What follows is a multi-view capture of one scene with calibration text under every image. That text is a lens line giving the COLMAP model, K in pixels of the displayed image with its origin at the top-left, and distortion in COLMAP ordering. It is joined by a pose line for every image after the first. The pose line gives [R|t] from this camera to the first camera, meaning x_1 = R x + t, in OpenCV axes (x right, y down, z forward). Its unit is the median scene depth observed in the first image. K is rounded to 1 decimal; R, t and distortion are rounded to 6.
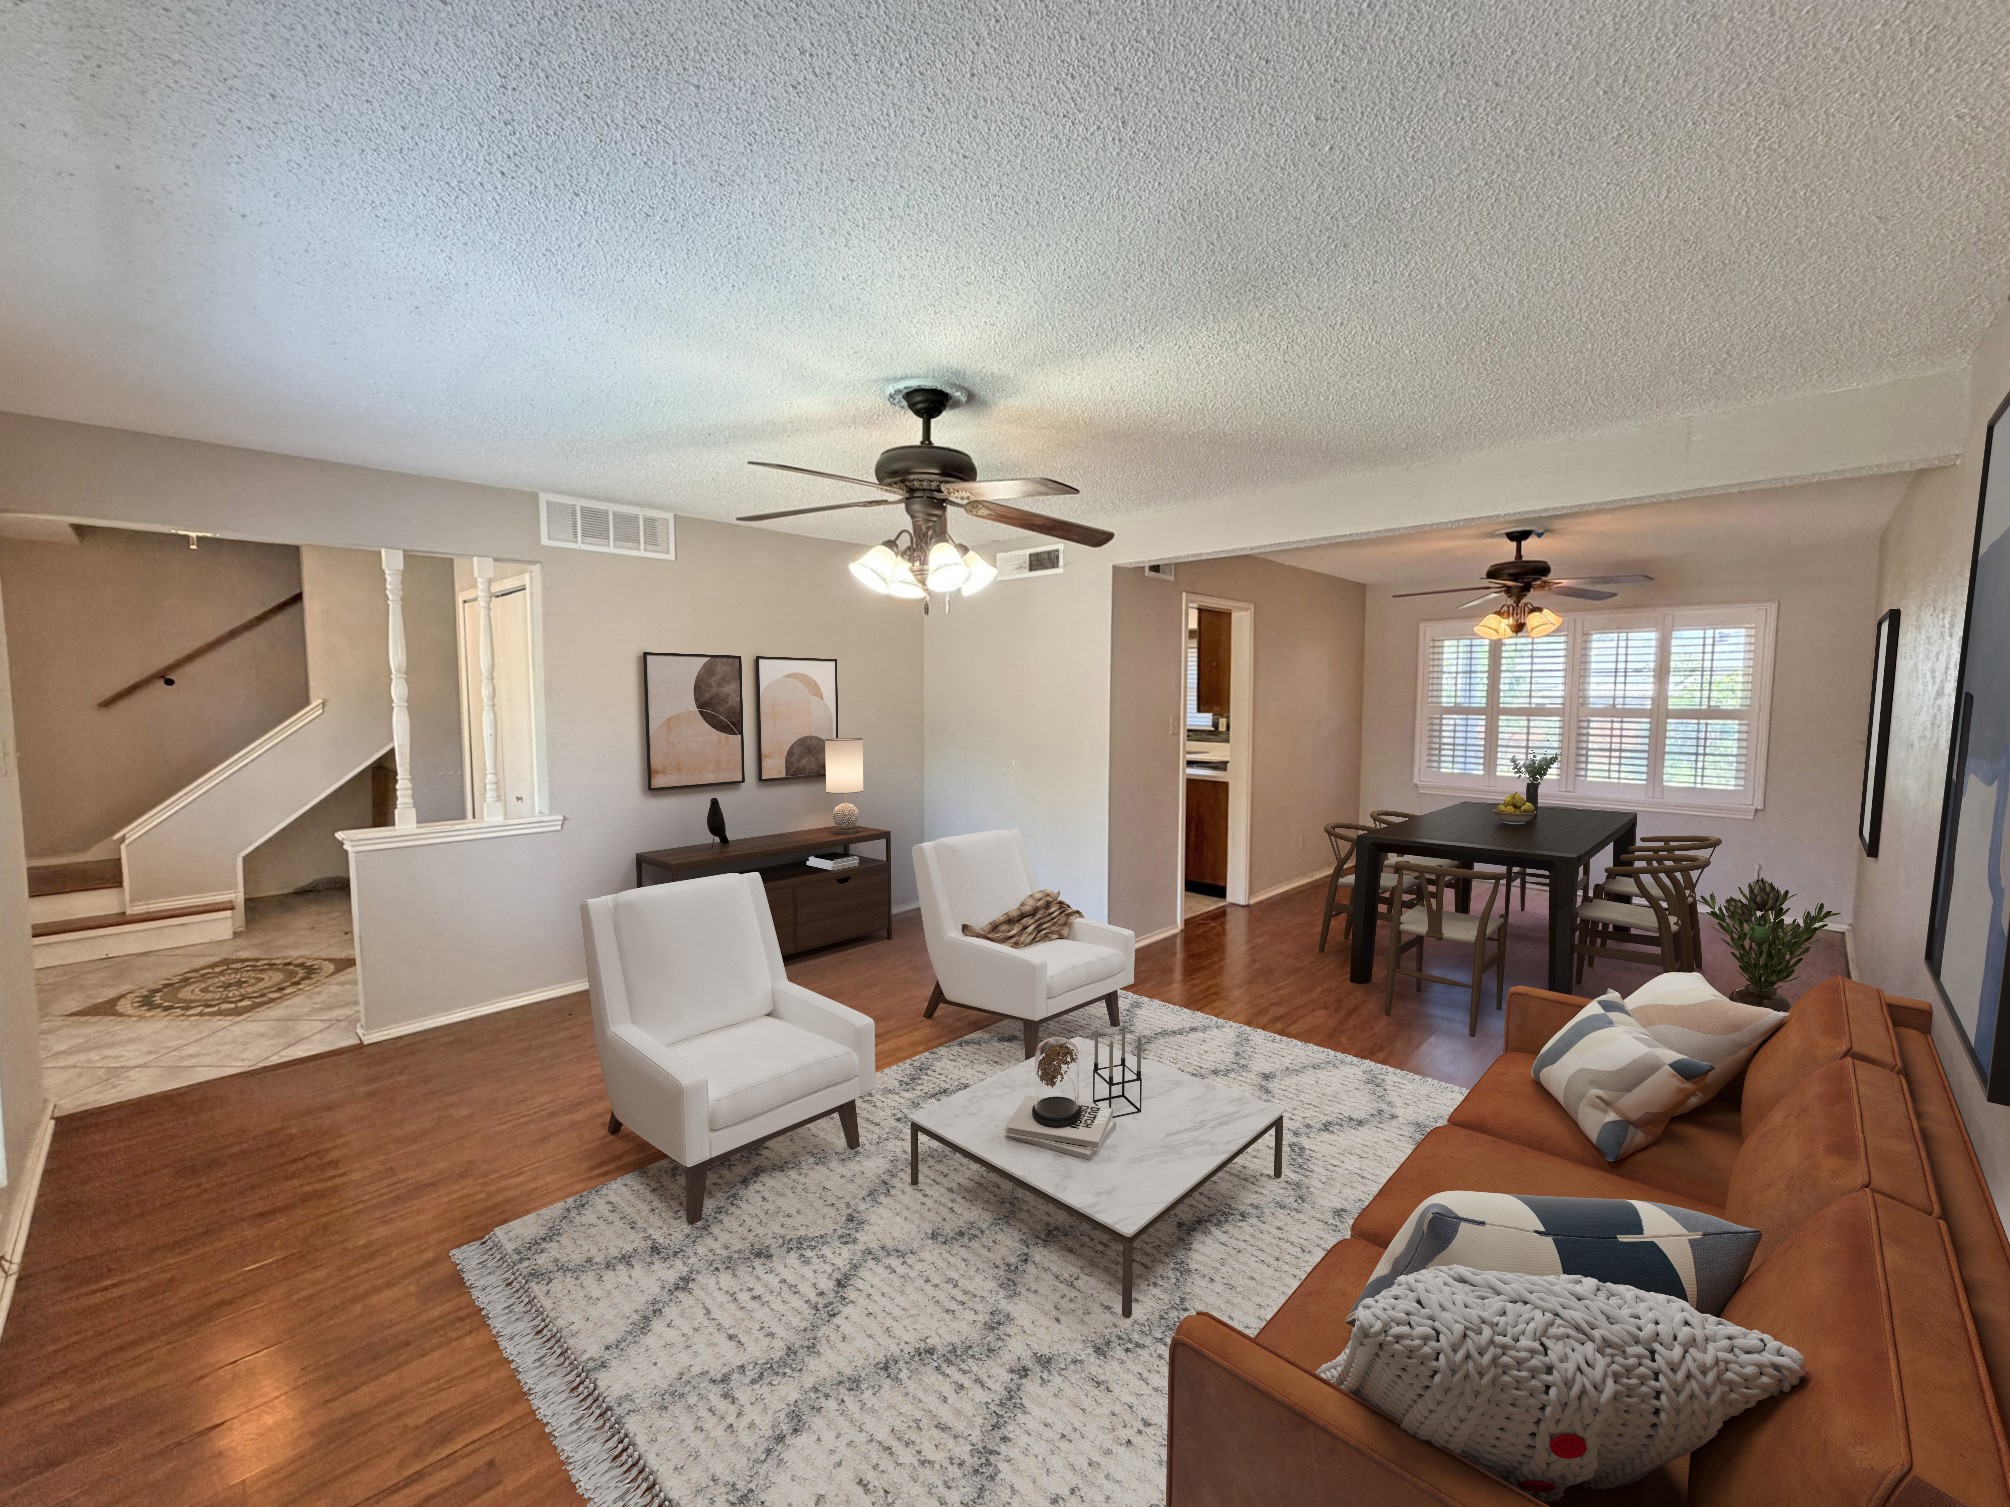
lens RADIAL K [[801.8, 0, 1001.1], [0, 801.8, 752.9], [0, 0, 1]] dist [-0.001887, 0.000290]
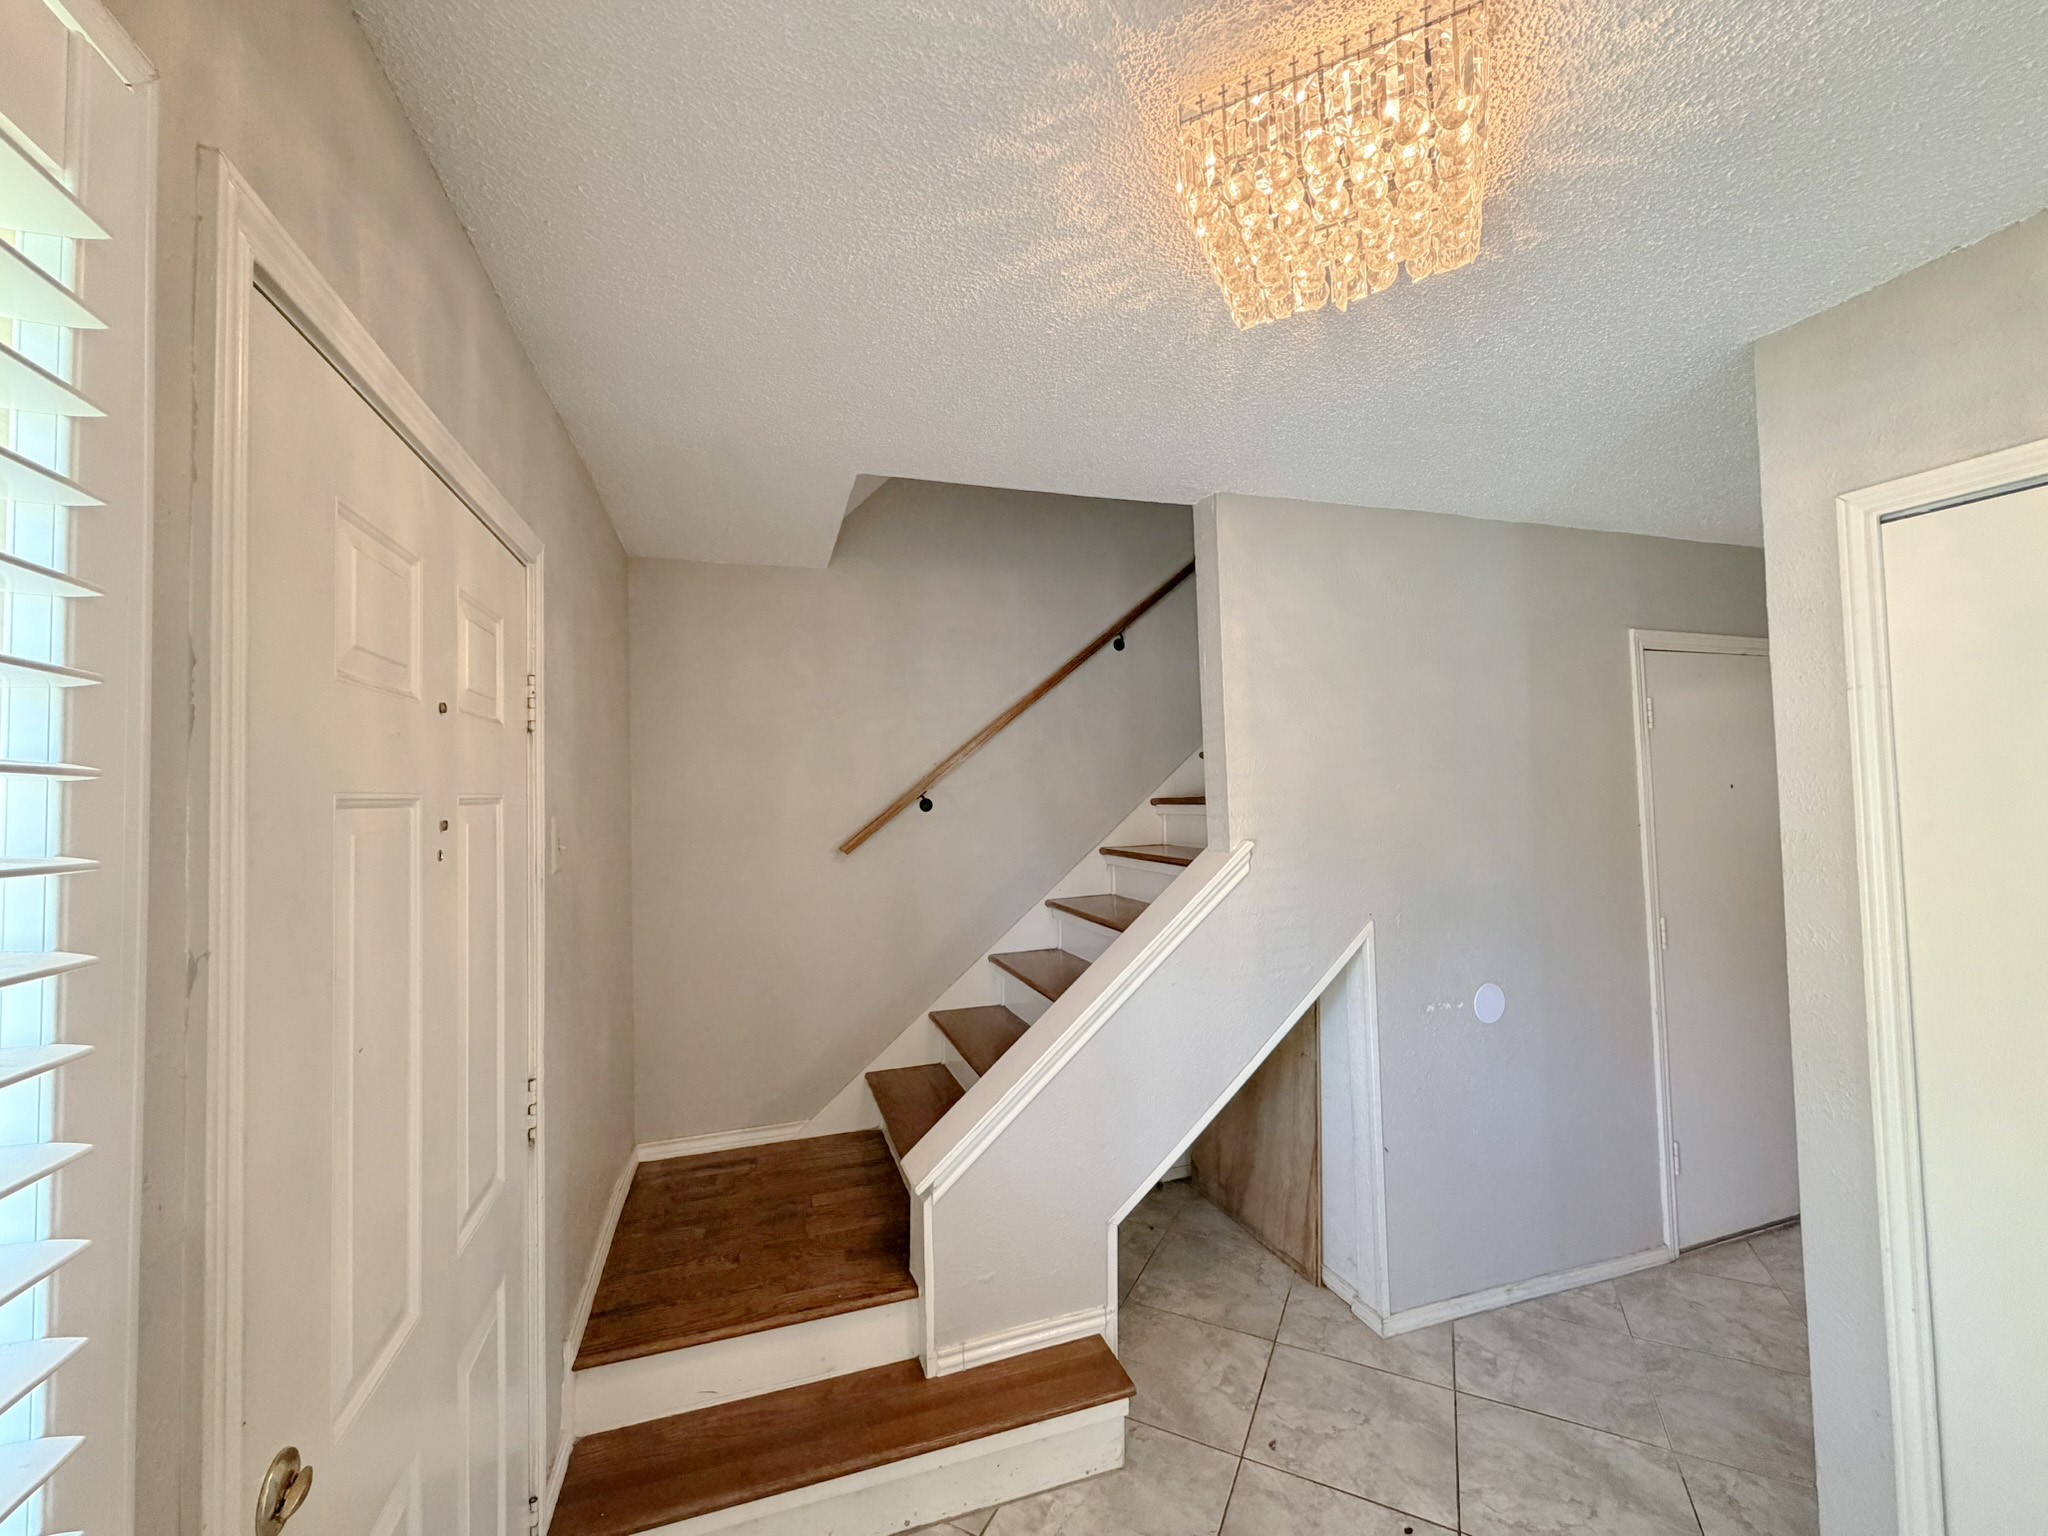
lens RADIAL K [[817.0, 0, 1021.4], [0, 817.0, 760.2], [0, 0, 1]] dist [-0.001887, 0.000290]
pose [[0.883162, -0.043734, -0.467025, -0.679971], [-0.007627, 0.994173, -0.107523, -0.056092], [0.469007, 0.098522, 0.877682, 0.504130]]
